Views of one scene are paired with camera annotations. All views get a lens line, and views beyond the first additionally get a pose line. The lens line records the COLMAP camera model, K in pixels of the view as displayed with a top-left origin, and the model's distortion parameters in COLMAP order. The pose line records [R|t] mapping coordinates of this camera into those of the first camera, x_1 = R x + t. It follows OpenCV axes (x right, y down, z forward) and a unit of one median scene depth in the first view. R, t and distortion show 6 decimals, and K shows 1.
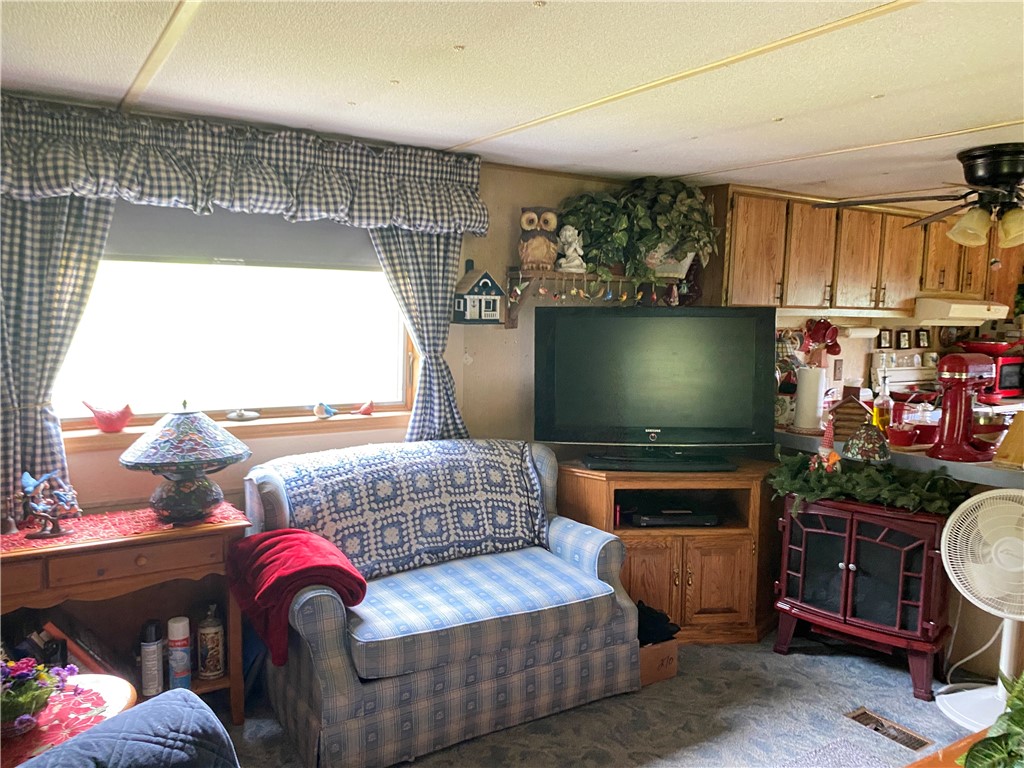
lens RADIAL K [[765.8, 0, 514.9], [0, 765.8, 379.9], [0, 0, 1]] dist [0.036781, -0.071026]
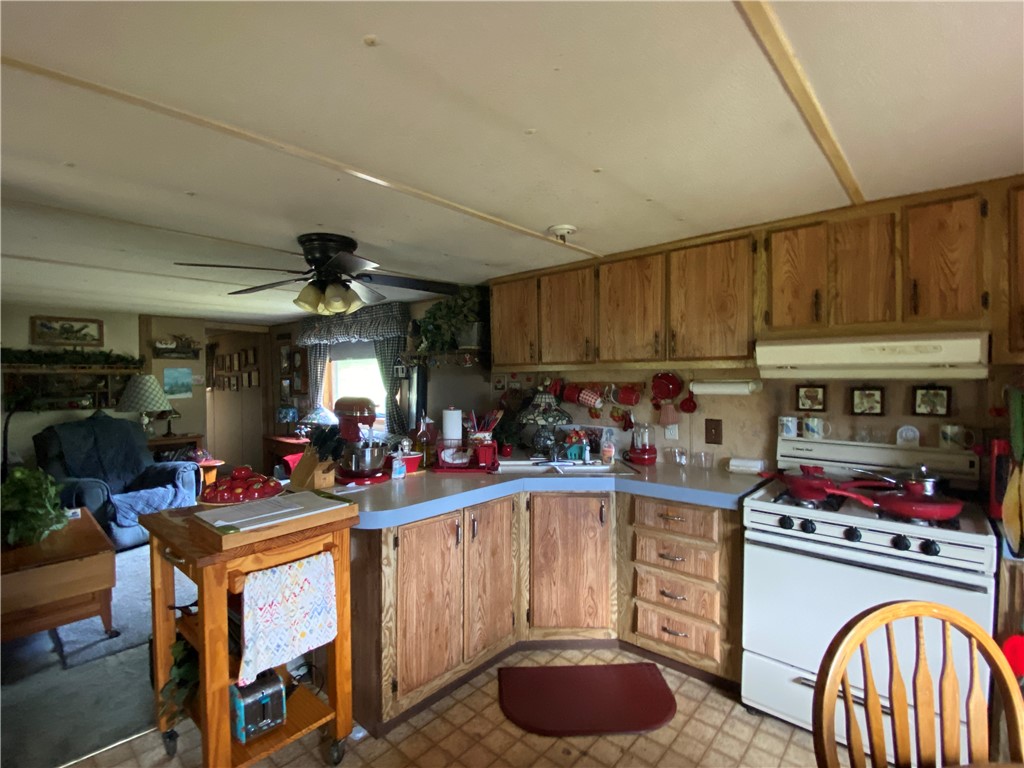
lens RADIAL K [[477.8, 0, 512.0], [0, 477.8, 384.0], [0, 0, 1]] dist [0.011575, -0.019920]
pose [[0.272492, -0.007630, -0.962128, 1.243716], [-0.082365, 0.996113, -0.031226, -0.043679], [0.958626, 0.087755, 0.270804, 0.901126]]
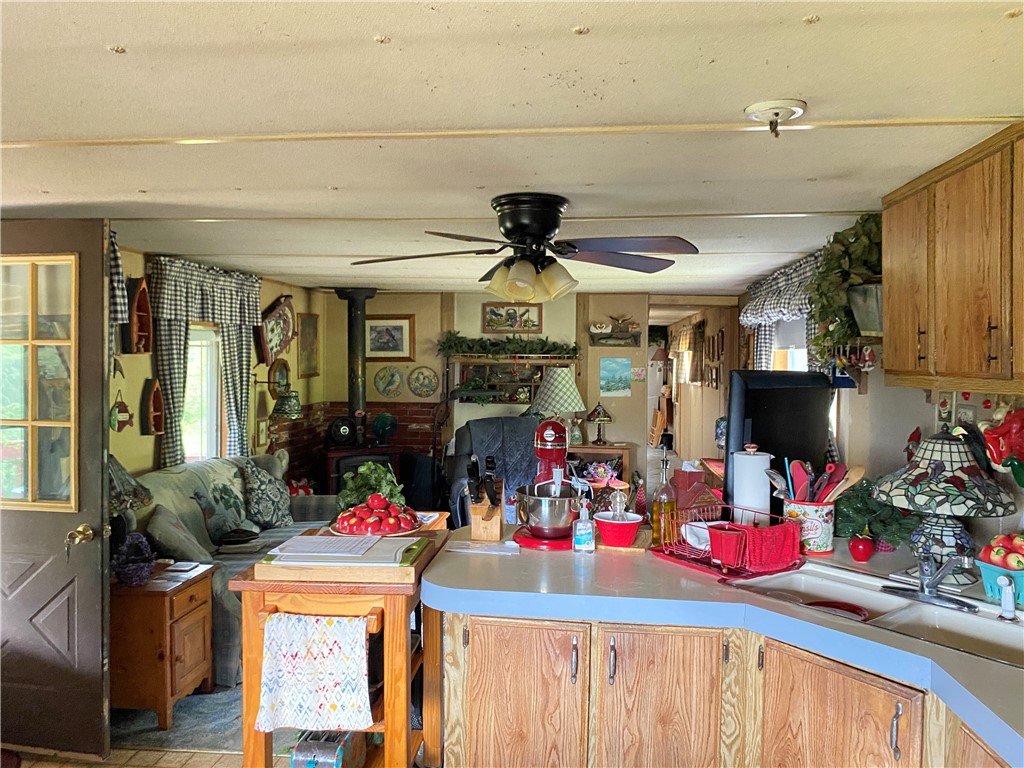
lens RADIAL K [[765.8, 0, 514.9], [0, 765.8, 379.9], [0, 0, 1]] dist [0.036781, -0.071026]
pose [[-0.624940, -0.003053, -0.780667, 1.135258], [-0.097807, 0.992419, 0.074416, -0.124472], [0.774521, 0.122860, -0.620501, 1.329133]]
